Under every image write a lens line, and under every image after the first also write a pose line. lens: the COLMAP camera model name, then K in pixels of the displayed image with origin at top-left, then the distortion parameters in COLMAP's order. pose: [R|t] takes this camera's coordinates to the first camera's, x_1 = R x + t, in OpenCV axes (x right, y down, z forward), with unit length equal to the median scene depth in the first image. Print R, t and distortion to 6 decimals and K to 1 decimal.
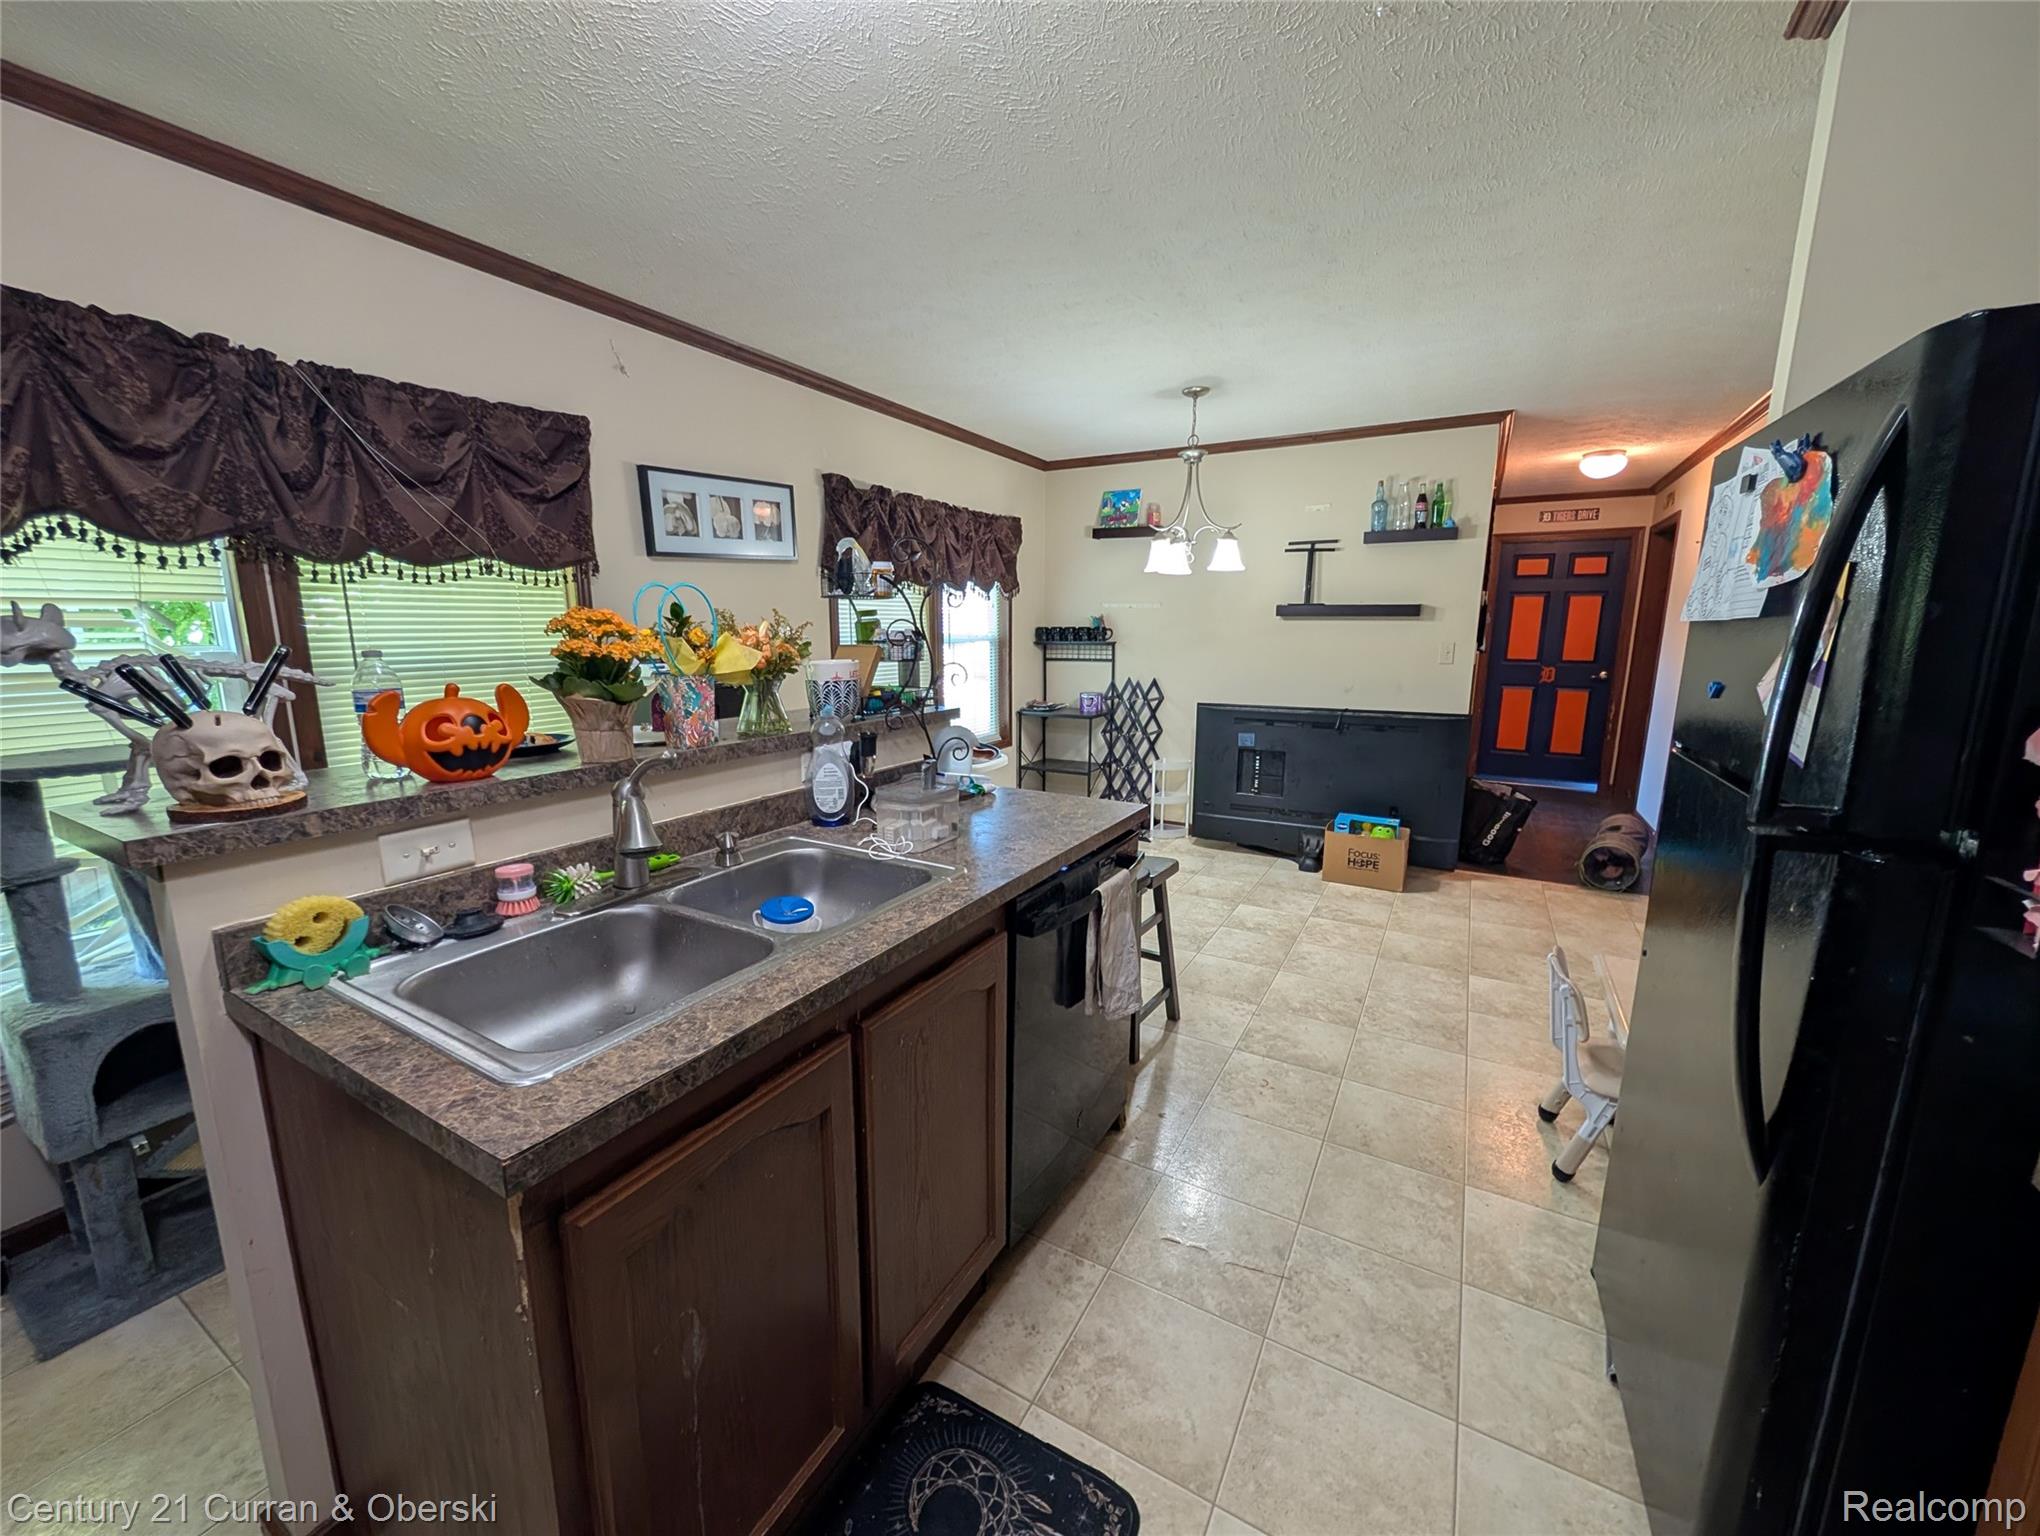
lens RADIAL K [[785.1, 0, 1020.0], [0, 785.1, 768.0], [0, 0, 1]] dist [0.000442, 0.000402]
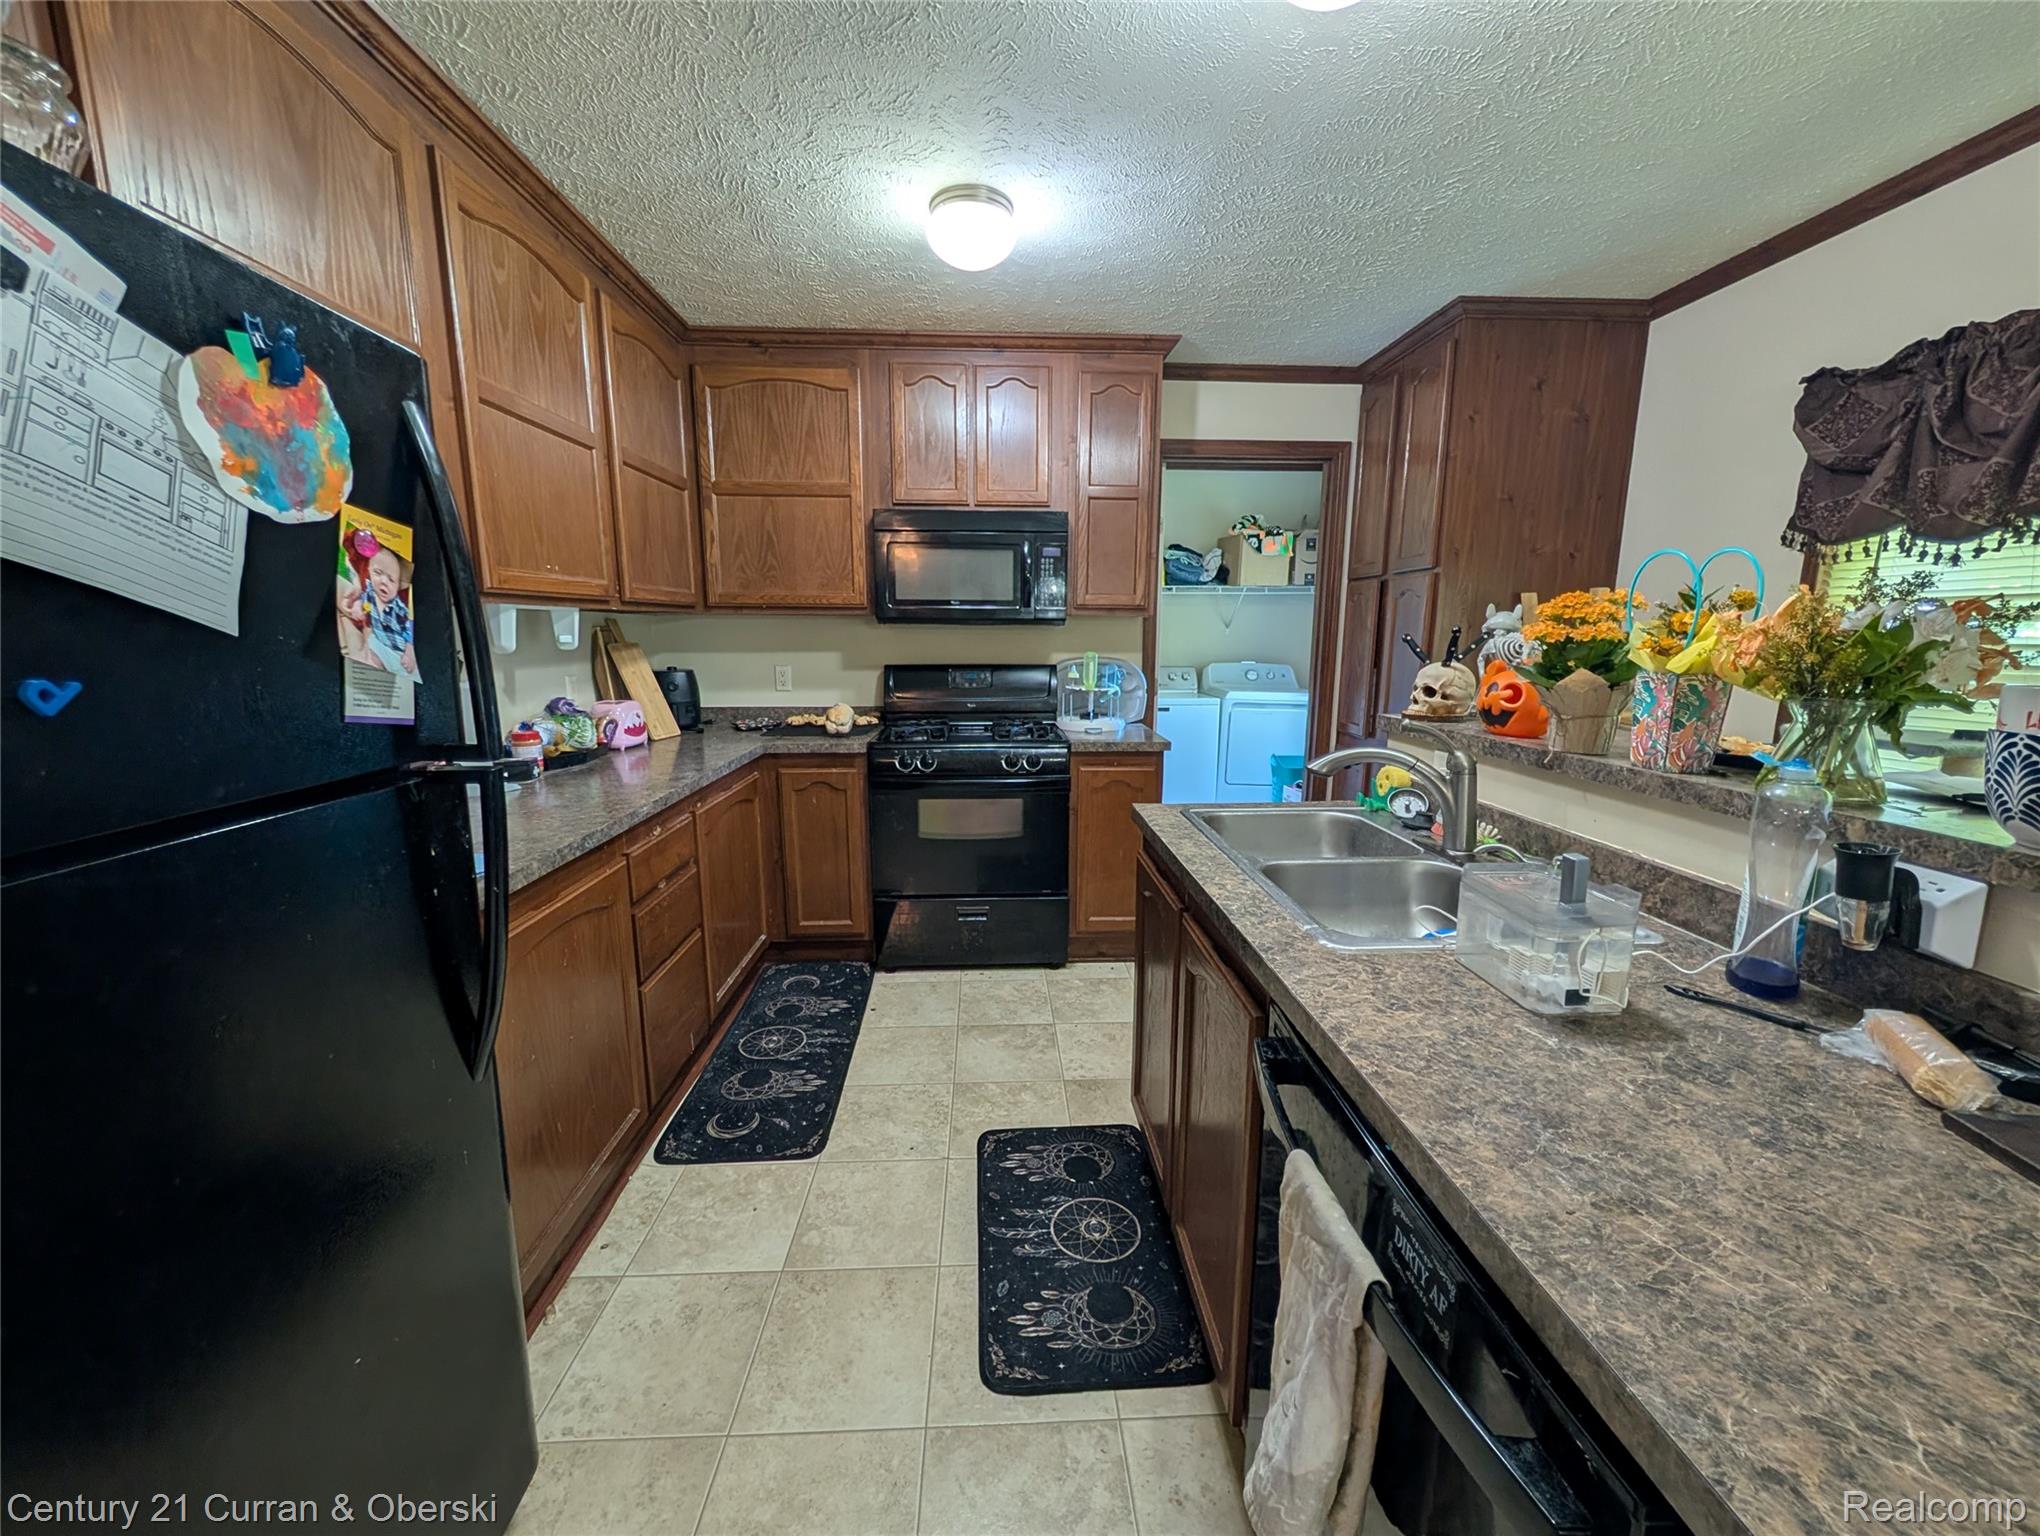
lens RADIAL K [[785.1, 0, 1020.0], [0, 785.1, 768.0], [0, 0, 1]] dist [0.000442, 0.000402]
pose [[-0.845439, 0.084100, -0.527409, 0.188862], [-0.105119, 0.942003, 0.318716, -0.077638], [0.523625, 0.324896, -0.787565, 0.487903]]
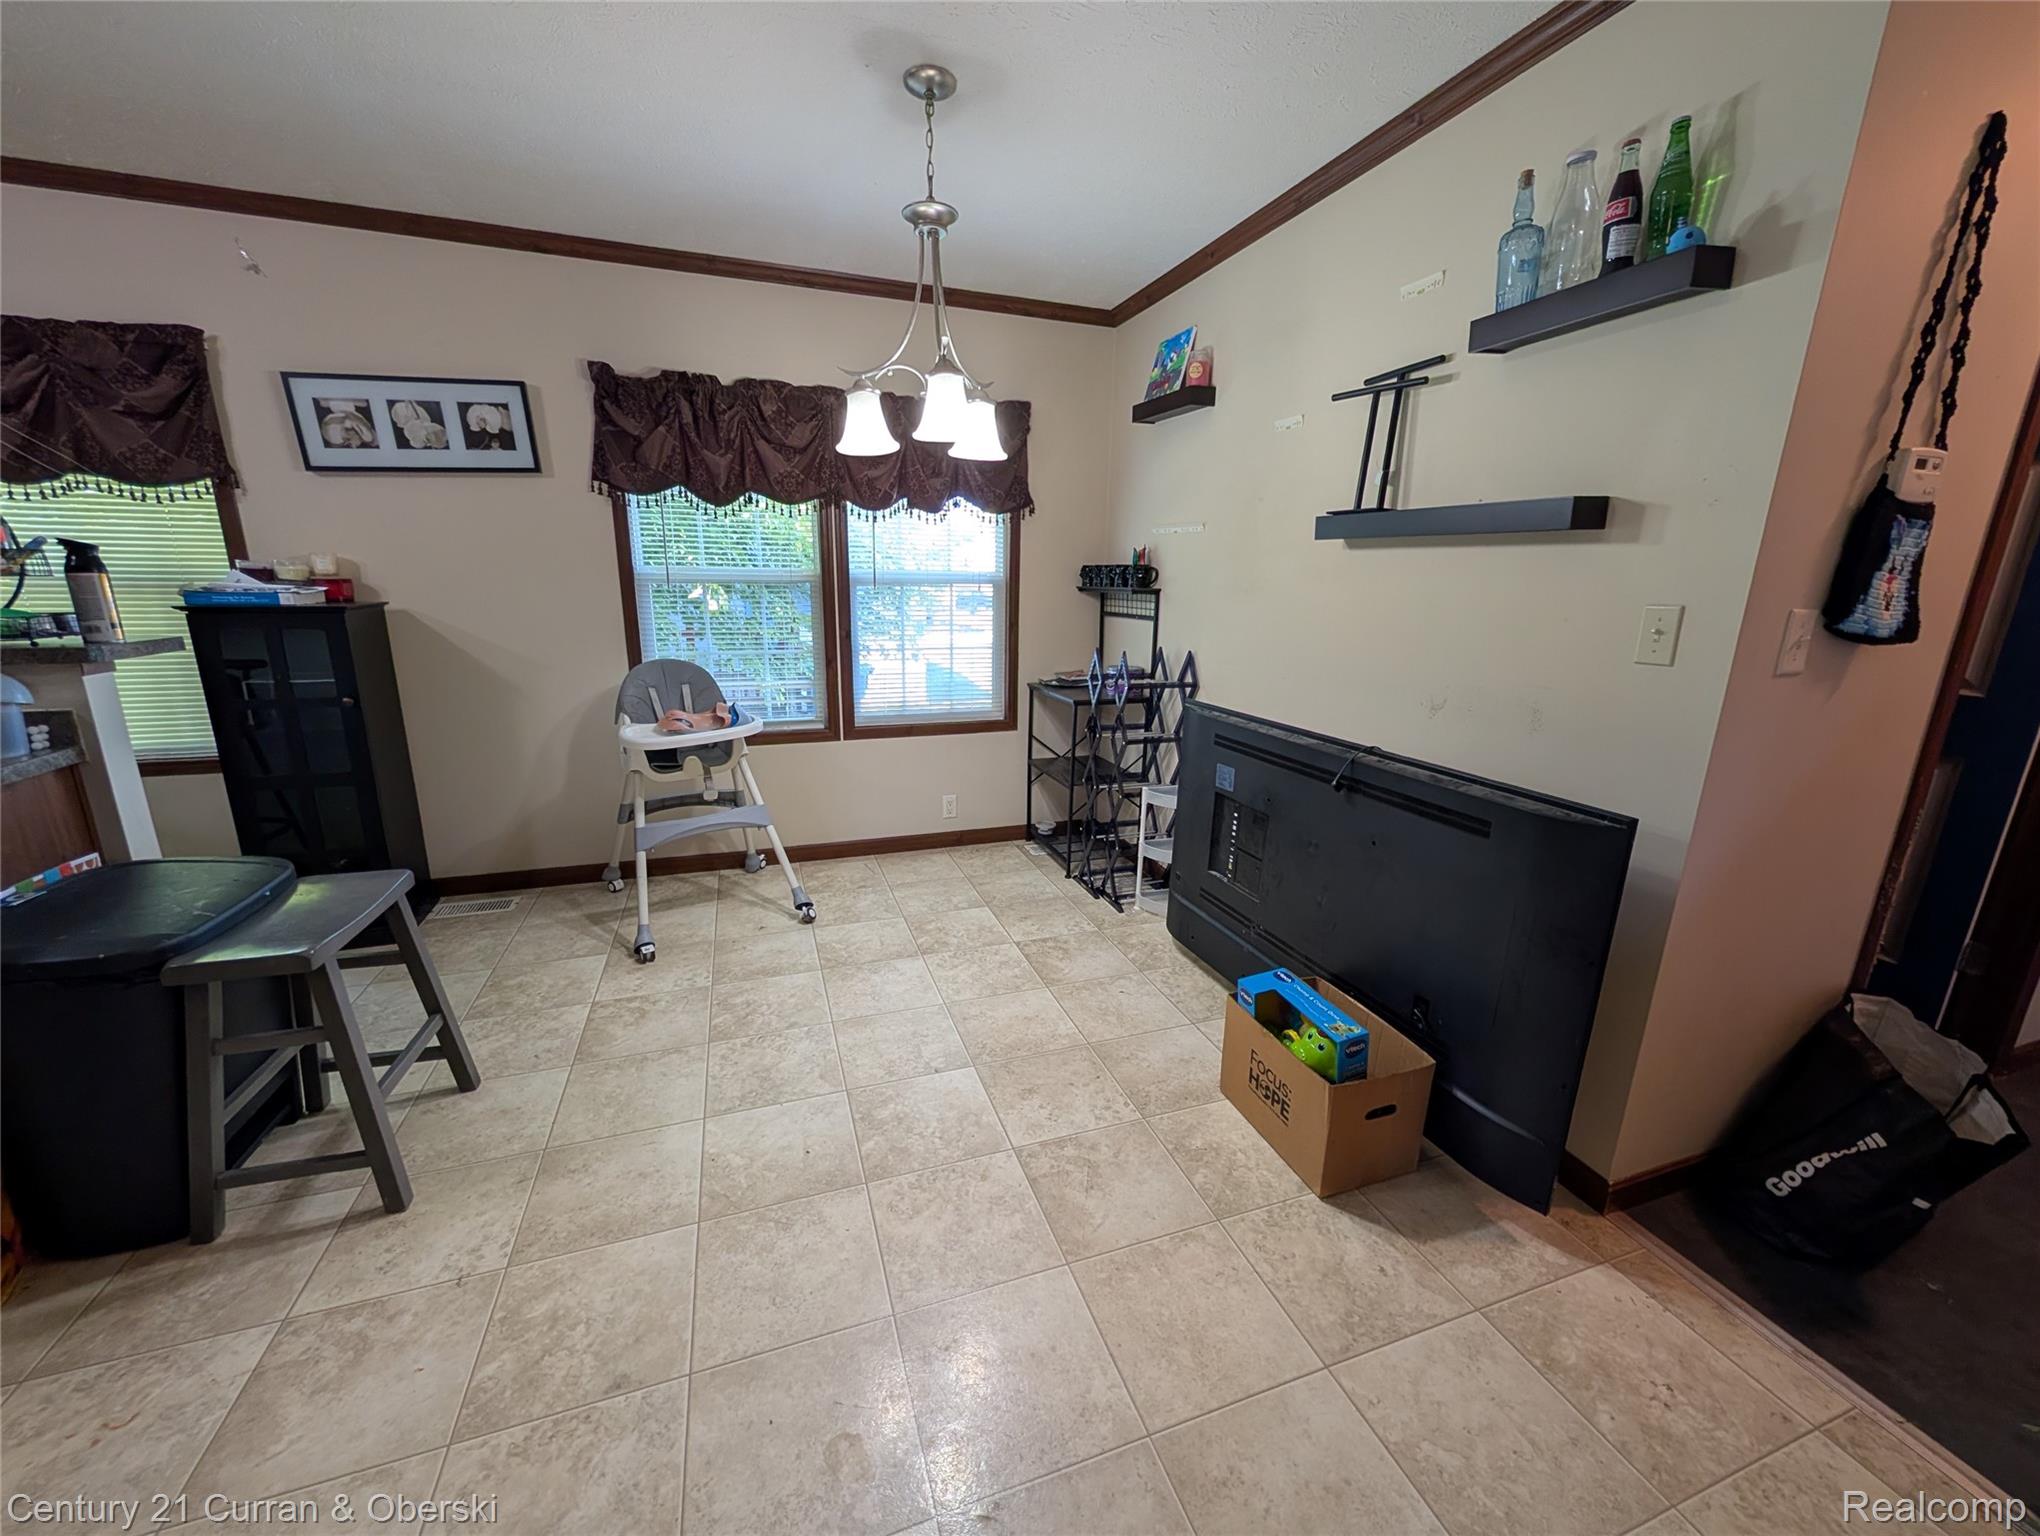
lens RADIAL K [[785.1, 0, 1020.0], [0, 785.1, 768.0], [0, 0, 1]] dist [0.000442, 0.000402]
pose [[0.754491, 0.169243, -0.634113, 0.585265], [-0.133990, 0.985551, 0.103615, -0.088607], [0.642487, 0.006788, 0.766267, 0.568044]]
